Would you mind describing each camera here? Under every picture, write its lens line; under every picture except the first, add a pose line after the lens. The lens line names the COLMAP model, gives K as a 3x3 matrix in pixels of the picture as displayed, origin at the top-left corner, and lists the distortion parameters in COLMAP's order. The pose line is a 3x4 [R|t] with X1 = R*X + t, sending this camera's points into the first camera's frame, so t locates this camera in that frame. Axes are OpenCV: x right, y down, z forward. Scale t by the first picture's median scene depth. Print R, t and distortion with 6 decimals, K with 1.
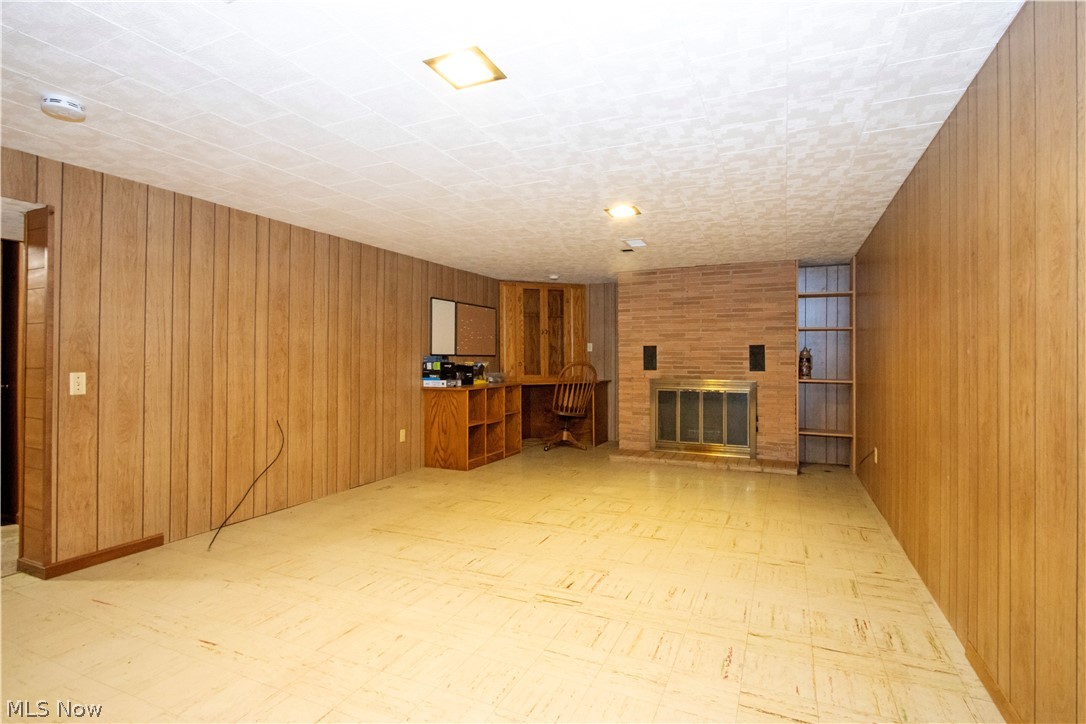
lens RADIAL K [[534.3, 0, 543.4], [0, 534.3, 358.4], [0, 0, 1]] dist [-0.001338, -0.000153]
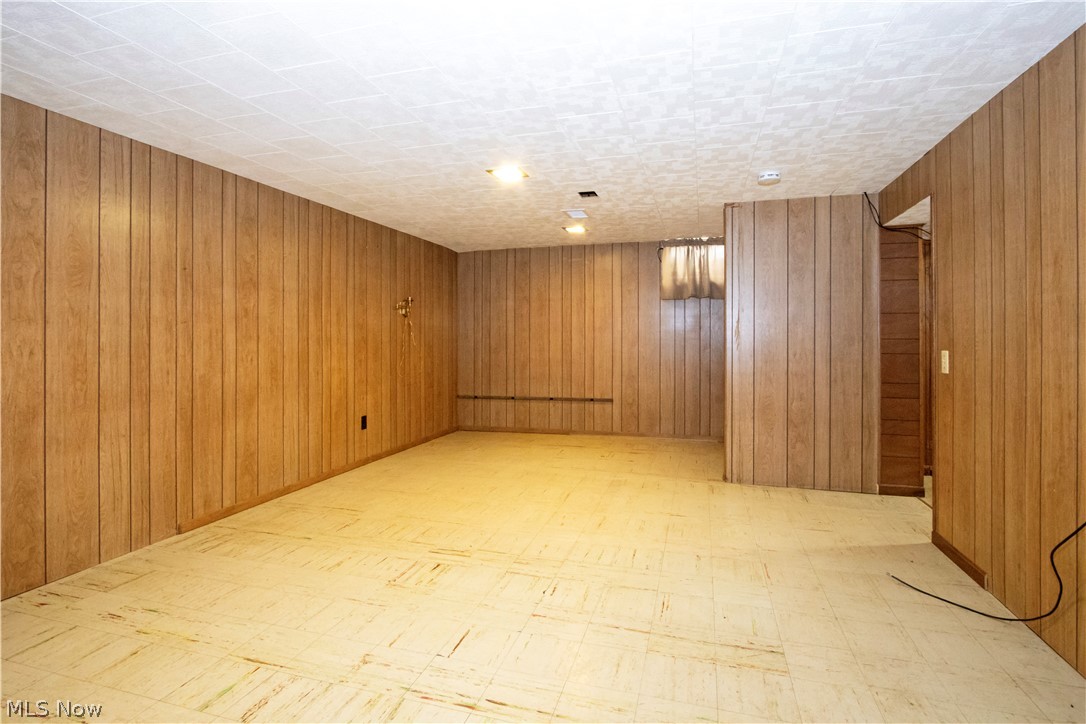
lens RADIAL K [[534.3, 0, 552.2], [0, 534.3, 333.3], [0, 0, 1]] dist [-0.001338, -0.000153]
pose [[-0.987484, 0.000609, -0.157716, -0.006780], [0.001283, 0.999990, -0.004168, -0.003150], [0.157712, -0.004318, -0.987476, 2.070005]]
